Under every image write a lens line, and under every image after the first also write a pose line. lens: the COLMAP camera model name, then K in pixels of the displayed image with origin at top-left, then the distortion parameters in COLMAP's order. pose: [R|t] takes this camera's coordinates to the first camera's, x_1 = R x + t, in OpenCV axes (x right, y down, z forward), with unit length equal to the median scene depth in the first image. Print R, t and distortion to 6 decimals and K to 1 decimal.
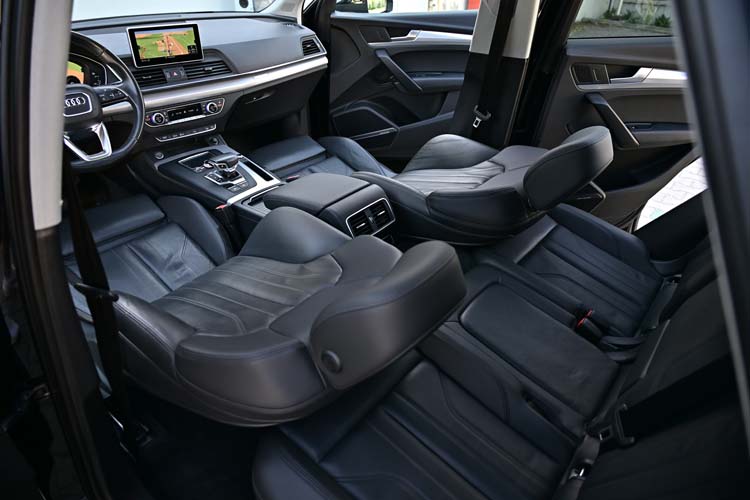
lens RADIAL K [[480.8, 0, 374.7], [0, 480.8, 249.4], [0, 0, 1]] dist [-0.009722, 0.002483]
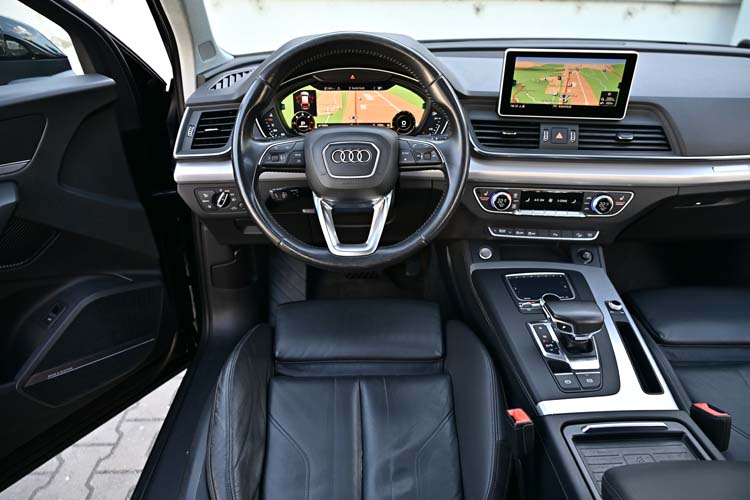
lens RADIAL K [[480.8, 0, 374.1], [0, 480.8, 249.7], [0, 0, 1]] dist [-0.009722, 0.002483]
pose [[0.654375, 0.342998, -0.673904, -0.131169], [-0.390825, 0.916354, 0.086898, -0.204578], [0.647340, 0.206515, 0.733691, 0.467250]]
